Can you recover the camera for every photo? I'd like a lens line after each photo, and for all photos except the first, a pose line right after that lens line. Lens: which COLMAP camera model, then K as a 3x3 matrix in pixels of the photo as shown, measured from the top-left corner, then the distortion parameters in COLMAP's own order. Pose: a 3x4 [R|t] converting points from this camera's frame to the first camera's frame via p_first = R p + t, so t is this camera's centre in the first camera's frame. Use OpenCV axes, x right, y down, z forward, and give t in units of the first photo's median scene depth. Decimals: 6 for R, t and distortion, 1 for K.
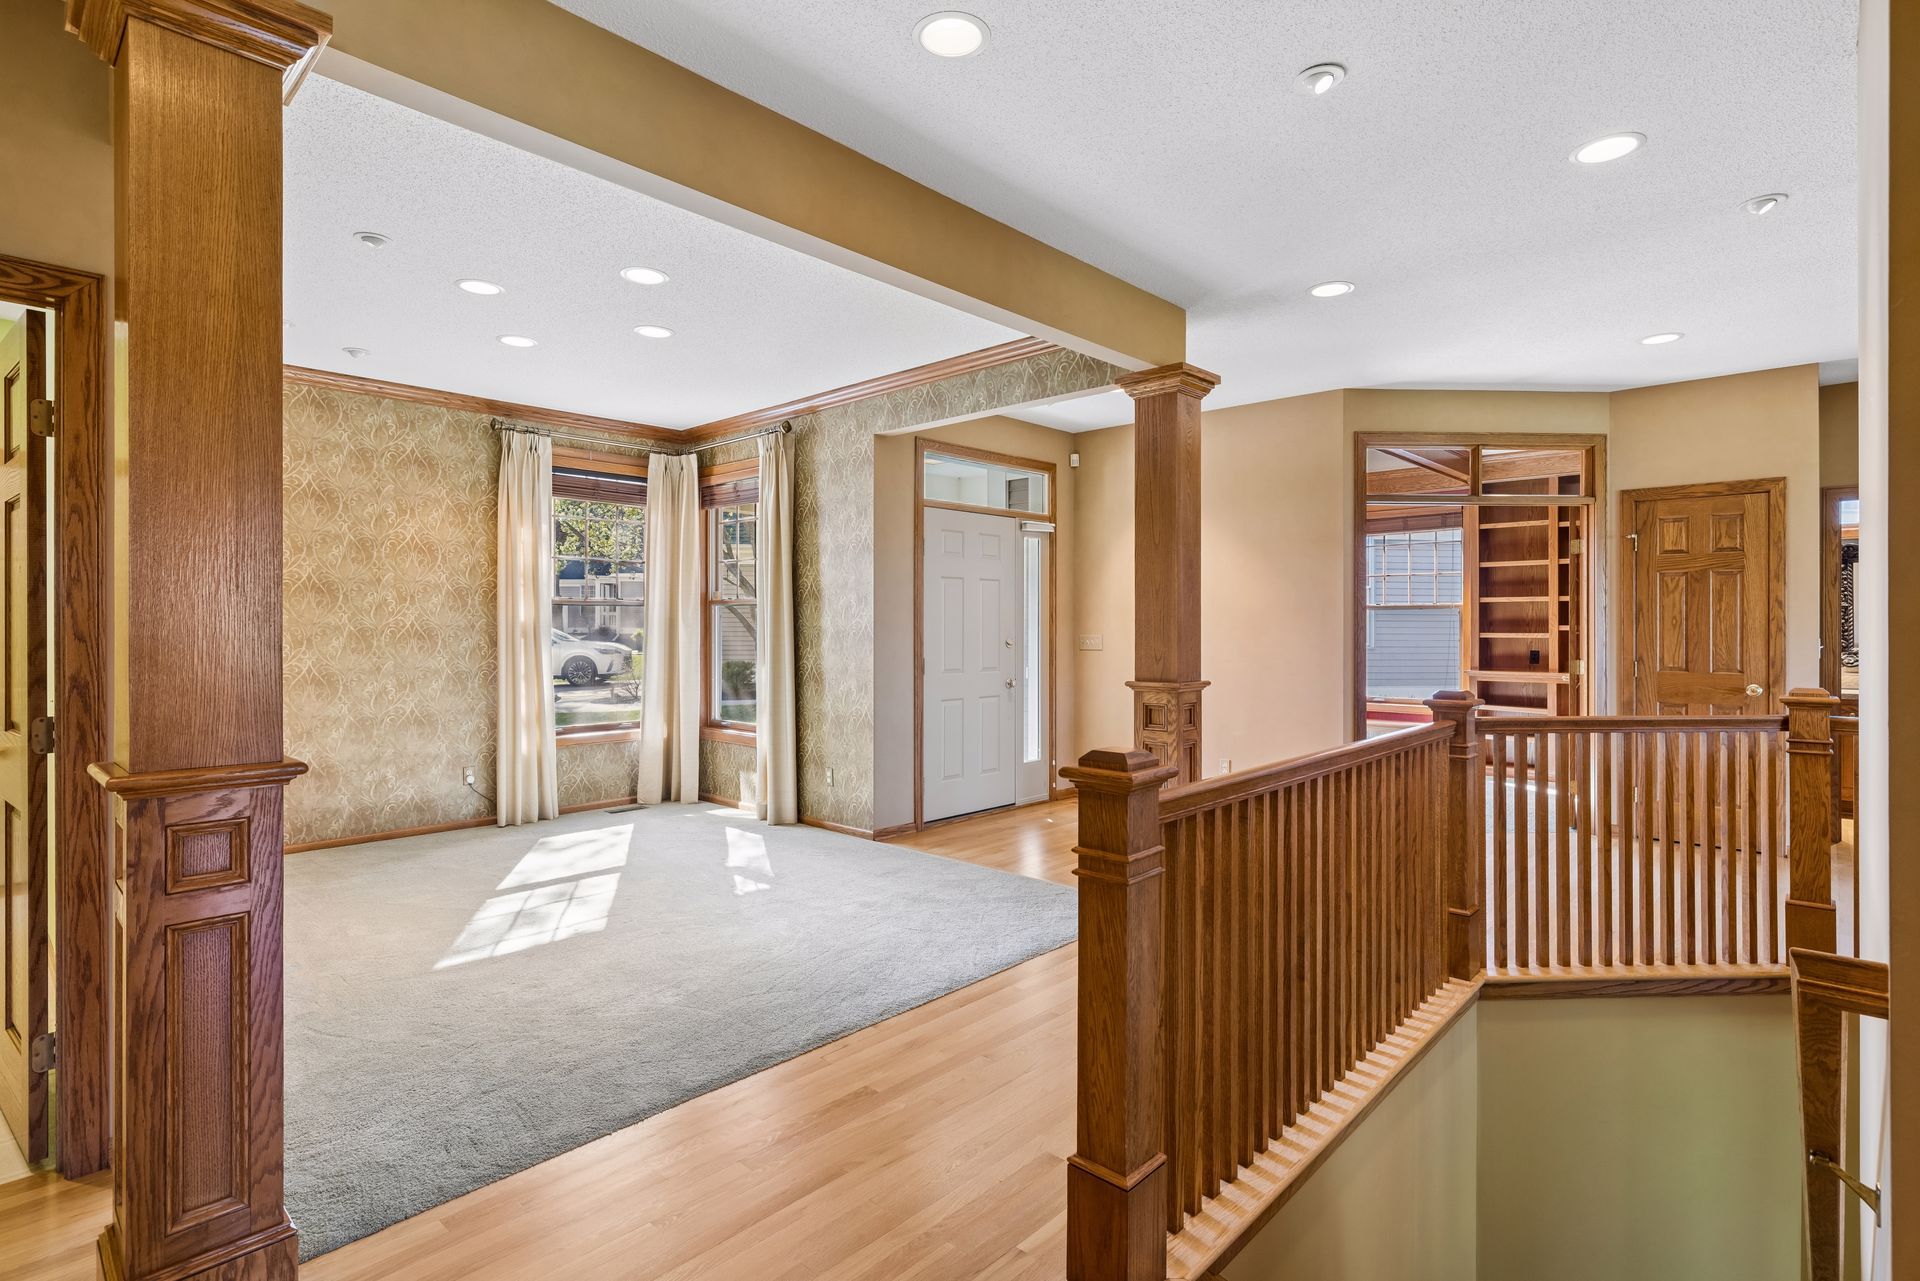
lens RADIAL K [[939.9, 0, 956.9], [0, 939.9, 628.6], [0, 0, 1]] dist [0.000255, 0.000388]
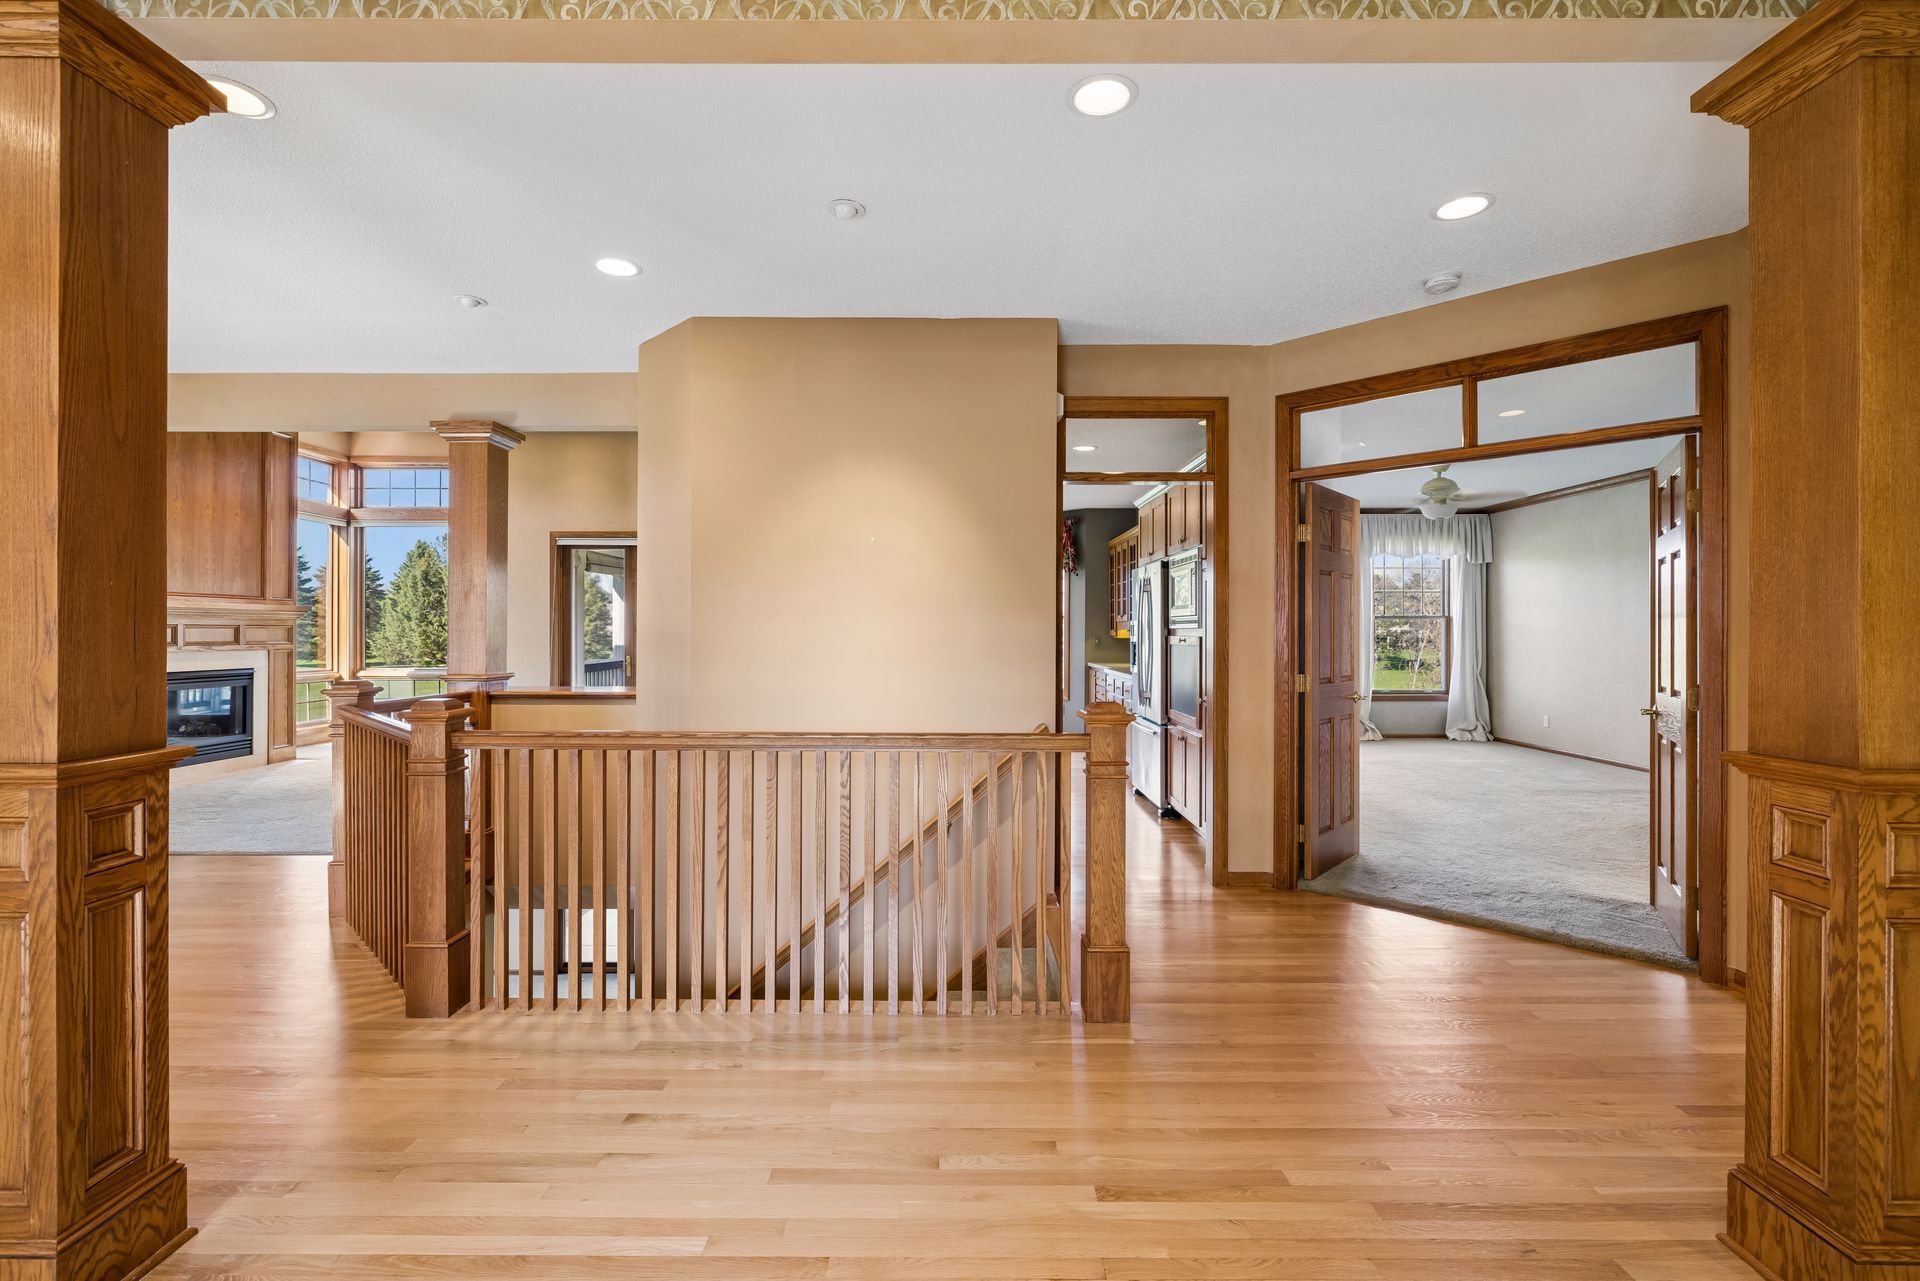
lens RADIAL K [[852.7, 0, 954.5], [0, 852.7, 632.1], [0, 0, 1]] dist [-0.004686, 0.001231]
pose [[-0.681125, -0.000919, 0.732167, -0.252236], [0.000062, 0.999999, 0.001312, -0.000271], [-0.732167, 0.000939, -0.681124, 0.732836]]
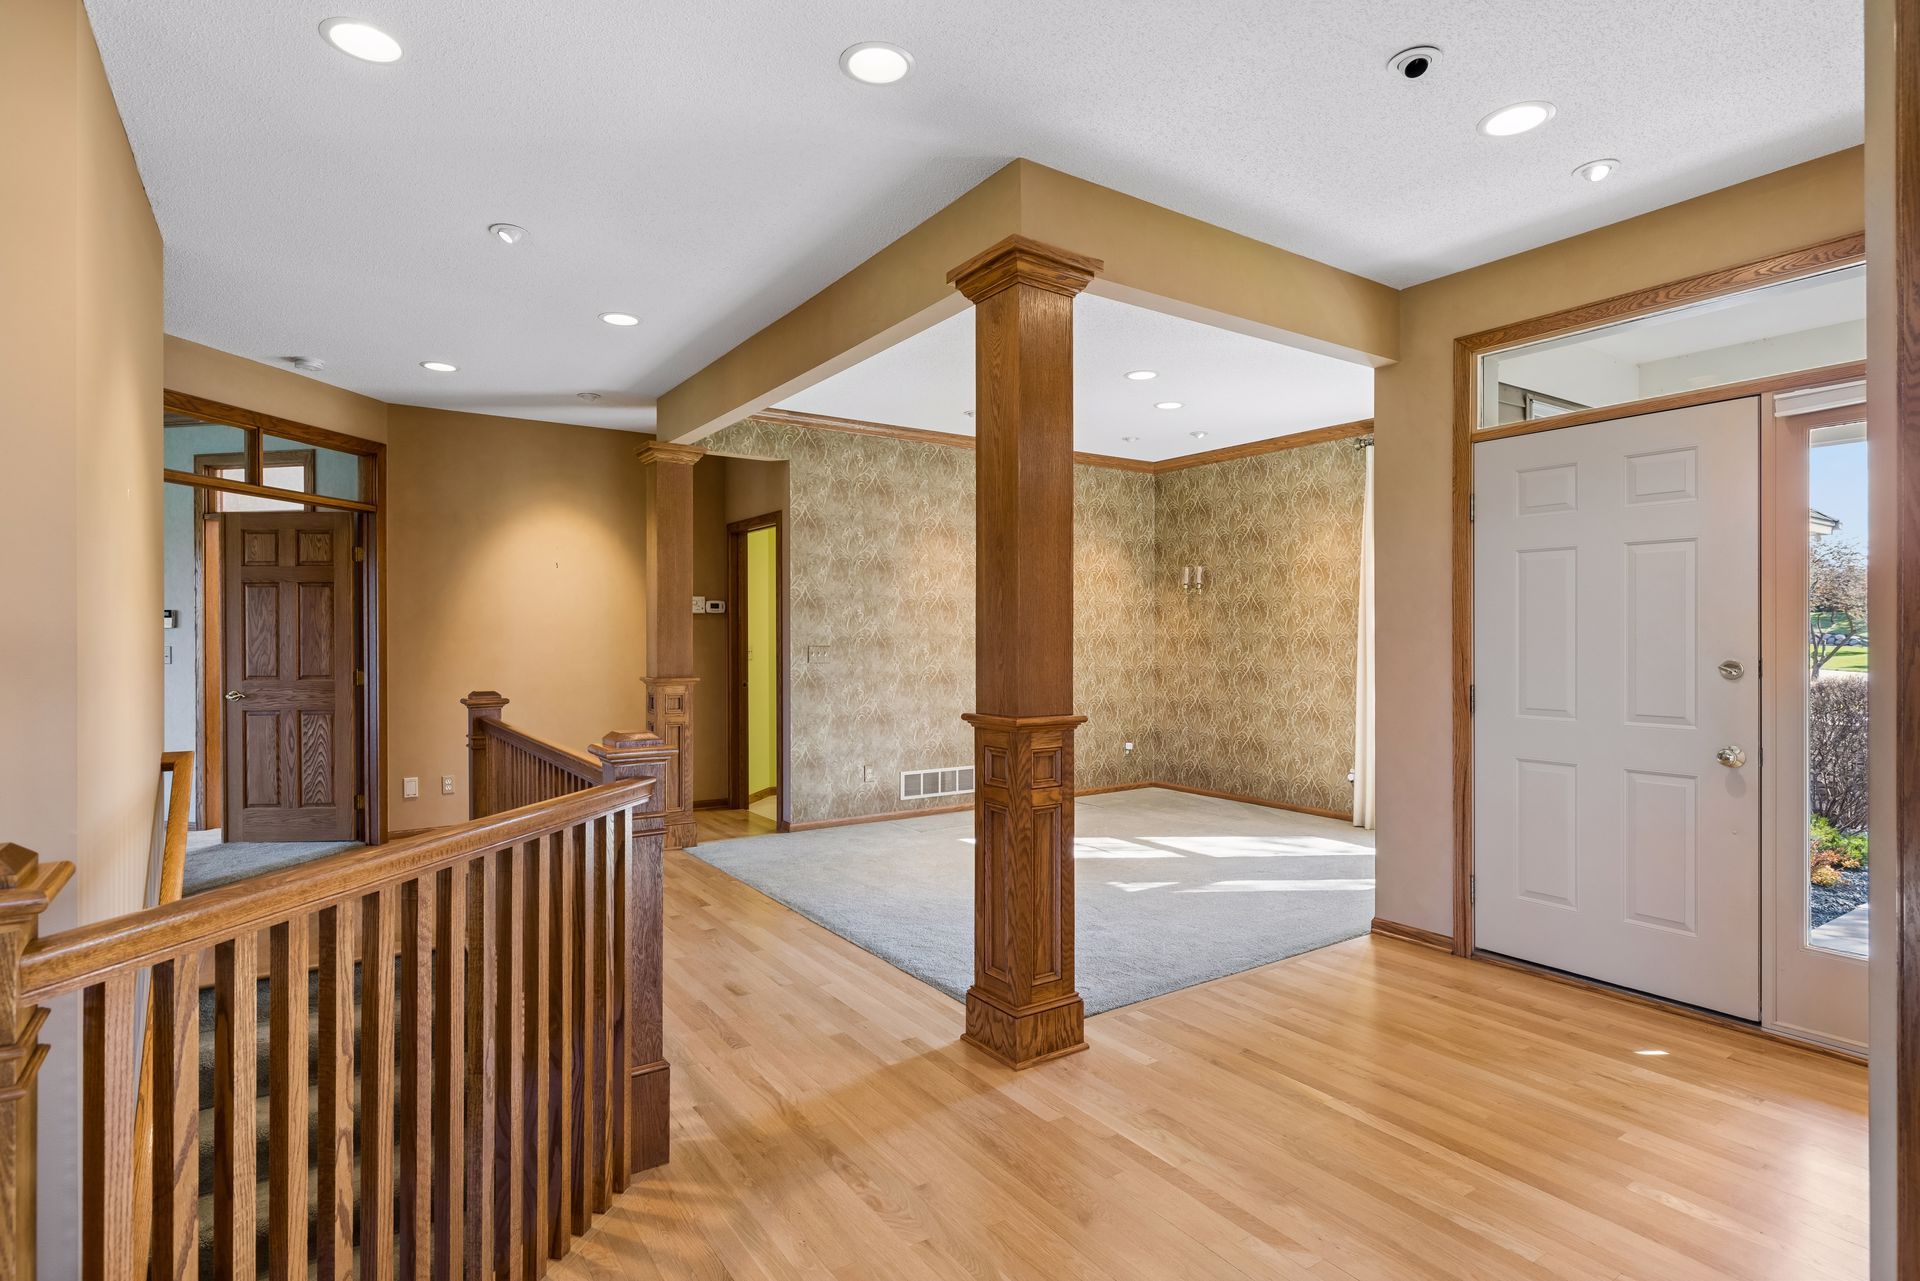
lens RADIAL K [[965.2, 0, 958.1], [0, 965.2, 641.6], [0, 0, 1]] dist [-0.001817, 0.002277]
pose [[-0.217598, 0.004532, -0.976028, 0.697996], [-0.002039, 0.999985, 0.005098, -0.000295], [0.976036, 0.003100, -0.217586, 0.840052]]
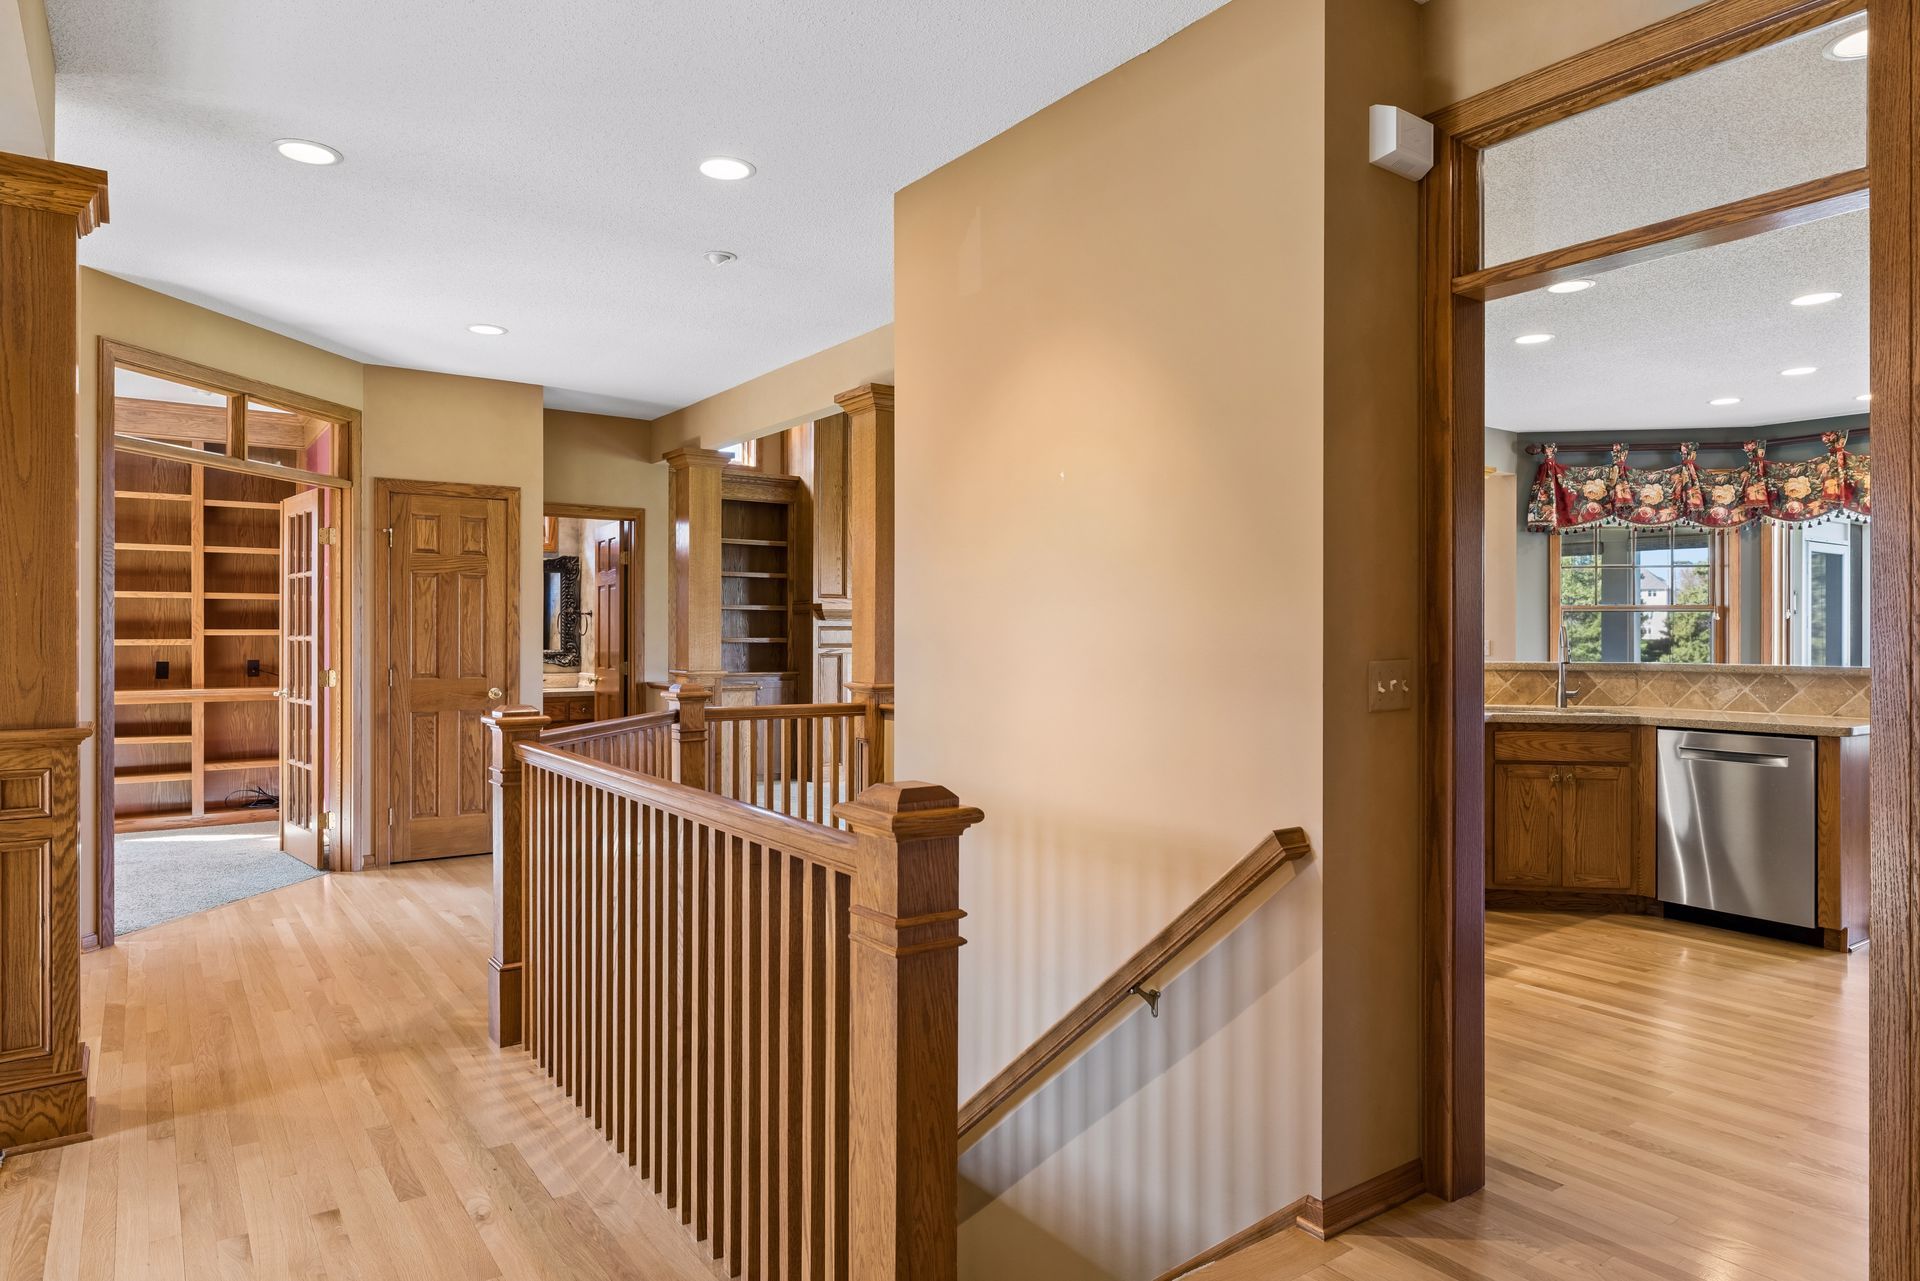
lens RADIAL K [[1141.6, 0, 959.8], [0, 1141.6, 633.8], [0, 0, 1]] dist [-0.005518, 0.001825]
pose [[0.199797, -0.001088, 0.979837, -0.244304], [0.001438, 0.999999, 0.000817, 0.000727], [-0.979836, 0.001246, 0.199799, 0.247827]]
